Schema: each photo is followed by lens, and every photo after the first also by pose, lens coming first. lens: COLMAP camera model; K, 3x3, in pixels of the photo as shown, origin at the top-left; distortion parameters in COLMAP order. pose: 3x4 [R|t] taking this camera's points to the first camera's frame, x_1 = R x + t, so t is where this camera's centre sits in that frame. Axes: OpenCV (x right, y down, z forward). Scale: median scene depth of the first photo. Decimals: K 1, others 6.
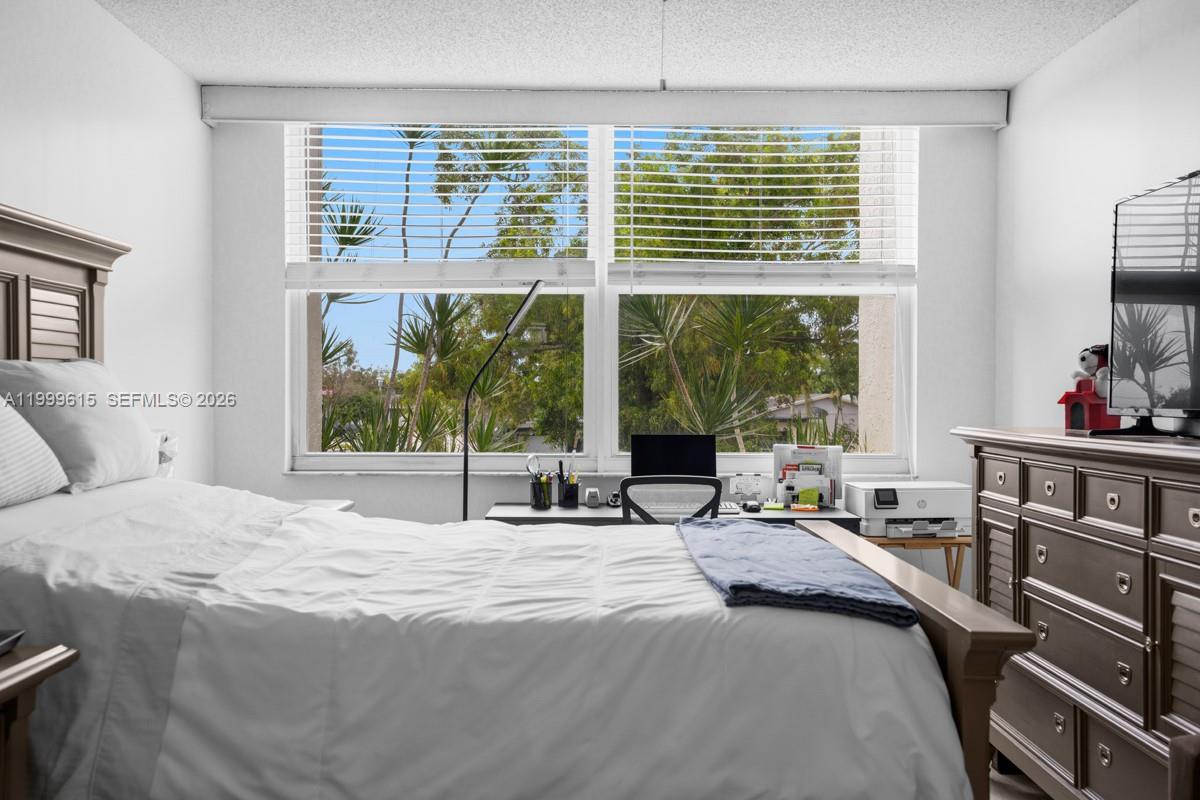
lens RADIAL K [[1168.9, 0, 598.5], [0, 1168.9, 396.7], [0, 0, 1]] dist [0.101137, 0.000000]
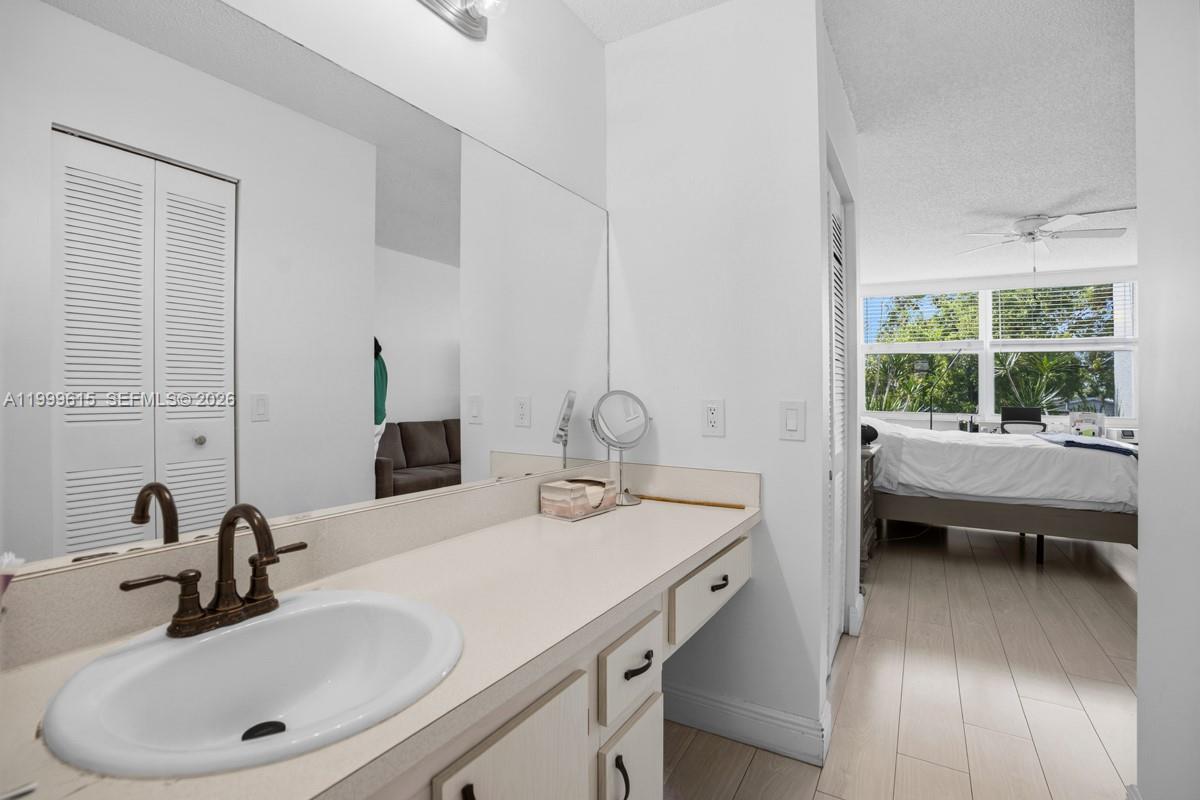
lens RADIAL K [[566.4, 0, 594.4], [0, 566.4, 394.6], [0, 0, 1]] dist [-0.045368, 0.015118]
pose [[0.856557, 0.003861, -0.516038, -0.123210], [-0.006602, 0.999972, -0.003477, 0.016821], [0.516010, 0.006385, 0.856559, -0.584990]]
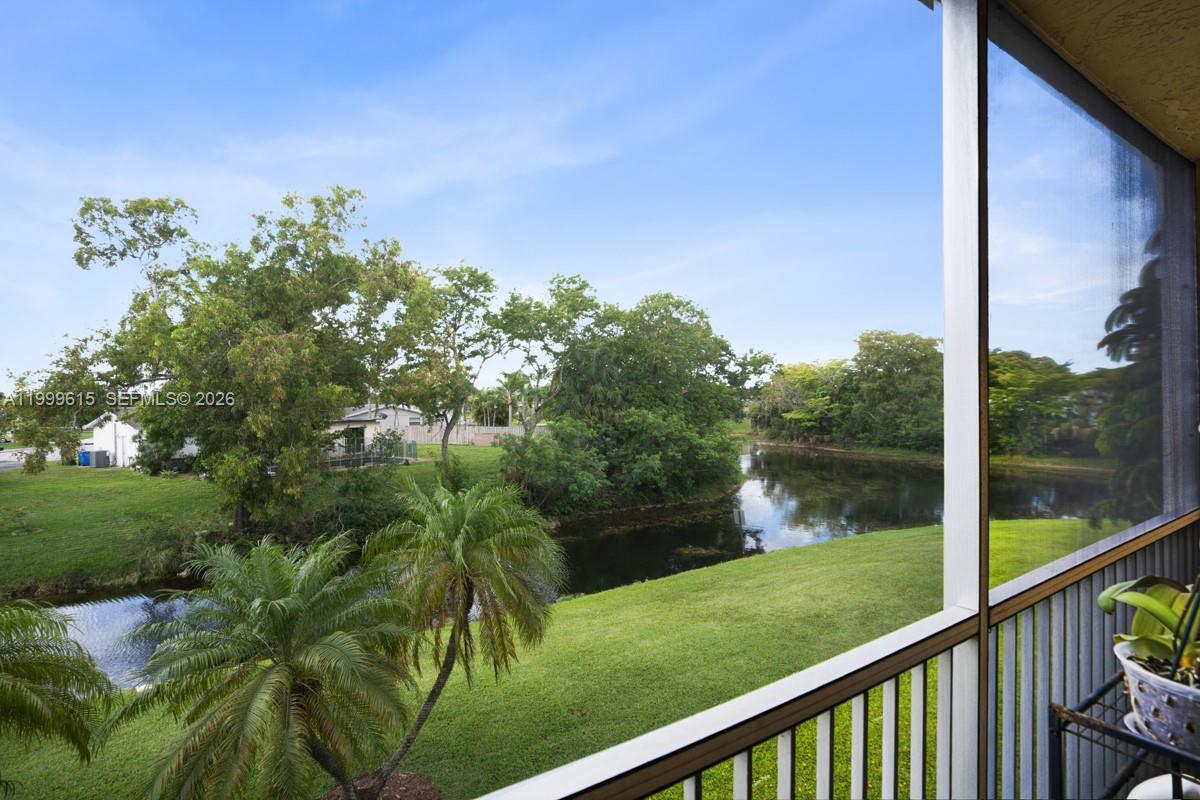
lens RADIAL K [[566.4, 0, 602.7], [0, 566.4, 398.4], [0, 0, 1]] dist [-0.045368, 0.015118]
pose [[0.851526, -0.004912, 0.524290, 0.092196], [0.010396, 0.999918, -0.007516, -0.013371], [-0.524210, 0.011851, 0.851507, 0.286560]]
